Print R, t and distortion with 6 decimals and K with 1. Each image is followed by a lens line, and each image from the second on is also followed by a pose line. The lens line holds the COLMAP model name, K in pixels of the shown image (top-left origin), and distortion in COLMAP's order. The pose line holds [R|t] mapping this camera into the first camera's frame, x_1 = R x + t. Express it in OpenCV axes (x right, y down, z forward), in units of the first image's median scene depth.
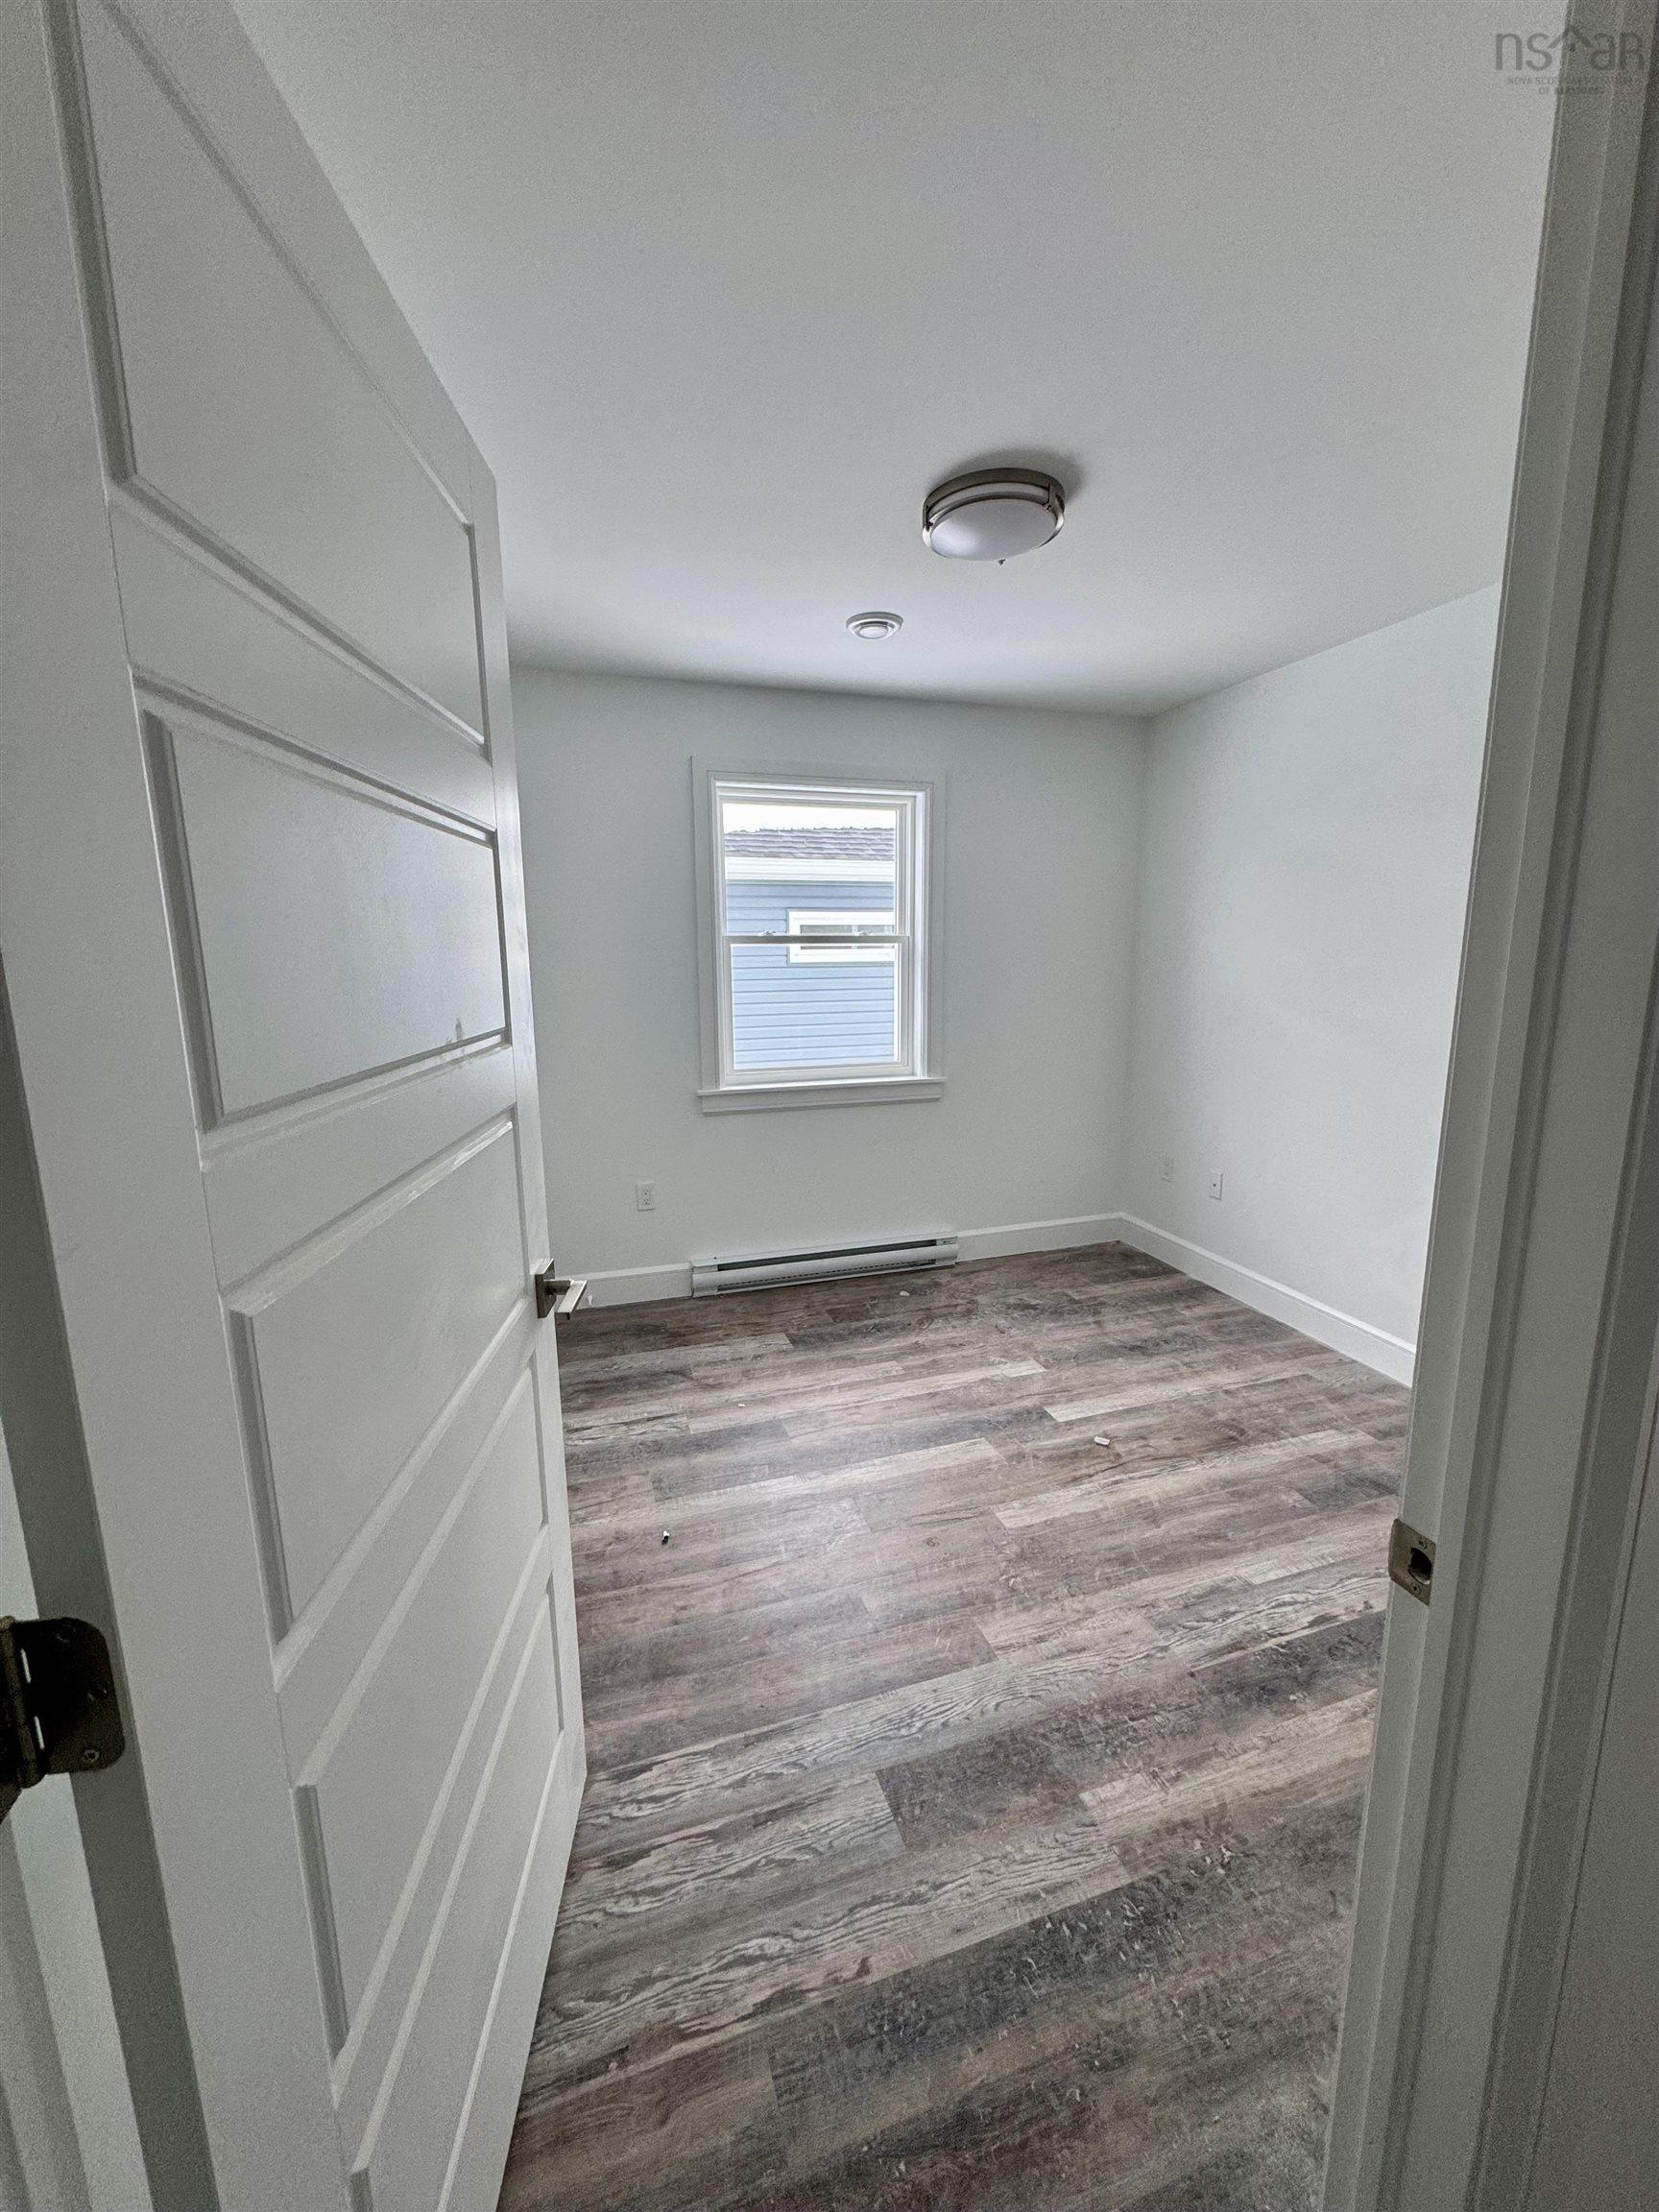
lens RADIAL K [[887.9, 0, 828.6], [0, 887.9, 1100.1], [0, 0, 1]] dist [-0.000795, 0.000097]
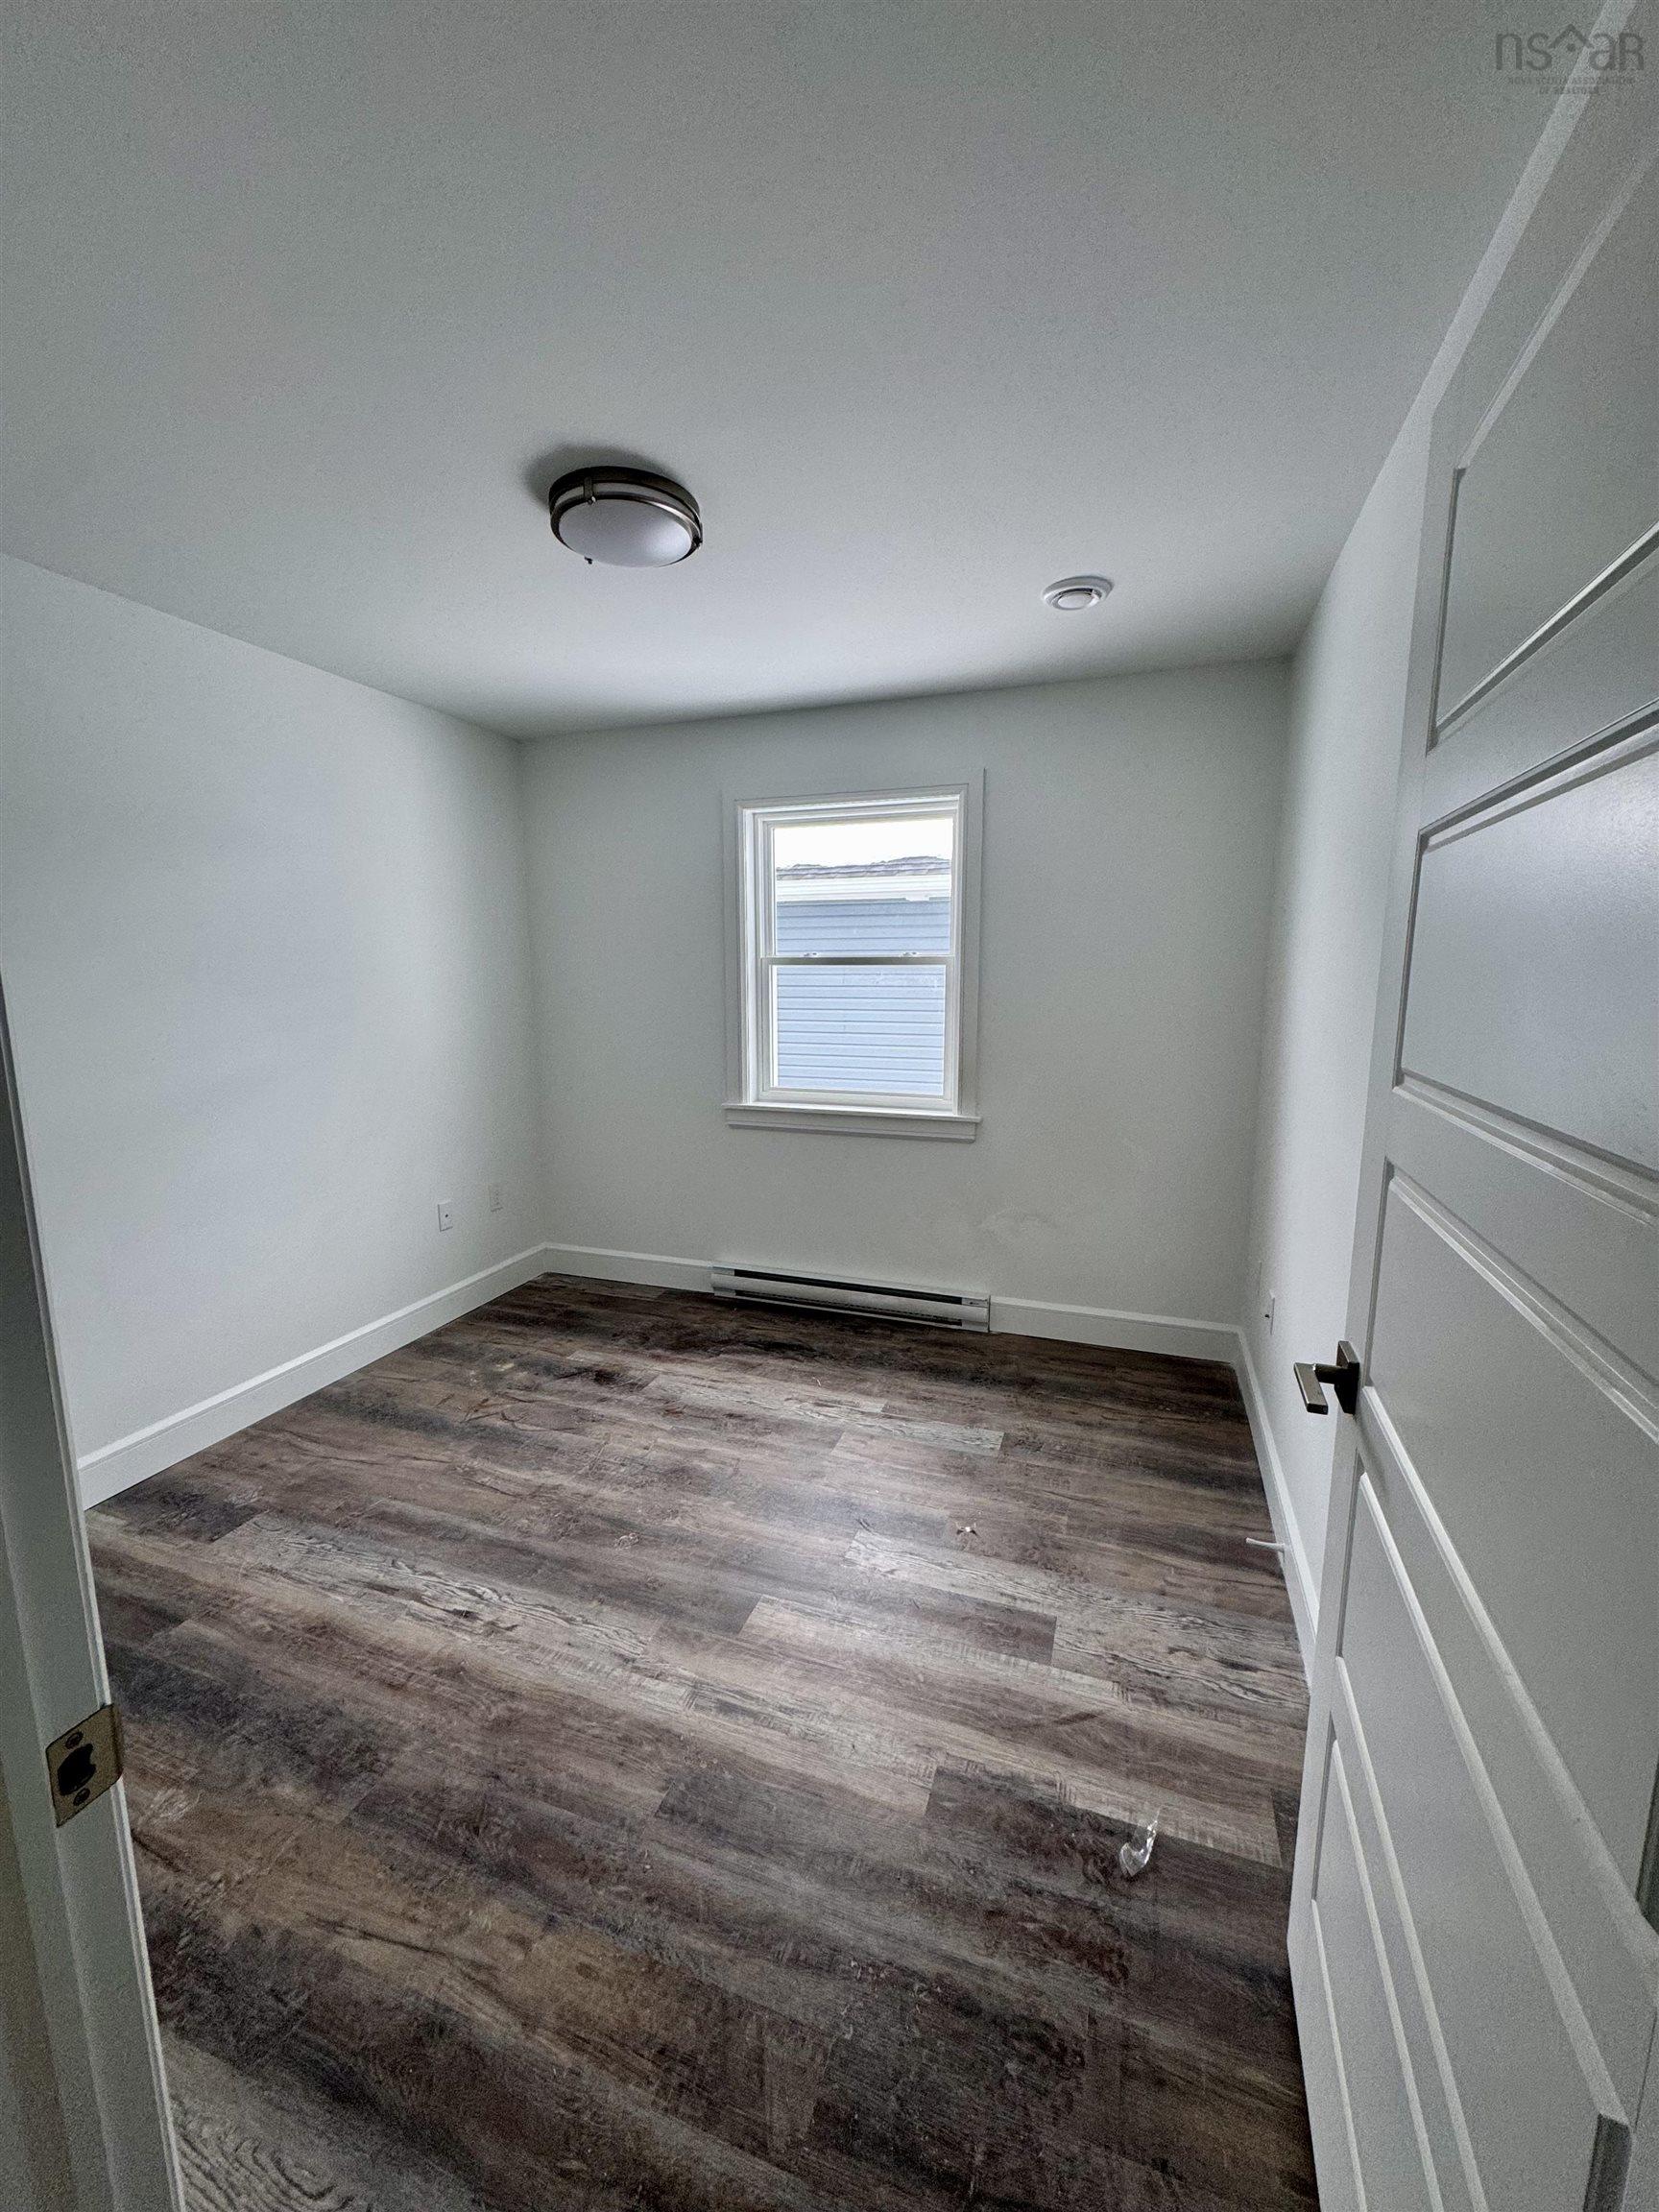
lens RADIAL K [[878.1, 0, 831.8], [0, 878.1, 1117.2], [0, 0, 1]] dist [-0.002034, 0.000586]
pose [[0.788343, 0.100410, -0.606987, 0.576847], [-0.110210, 0.993681, 0.021241, -0.029201], [0.605285, 0.050151, 0.794428, 0.232095]]
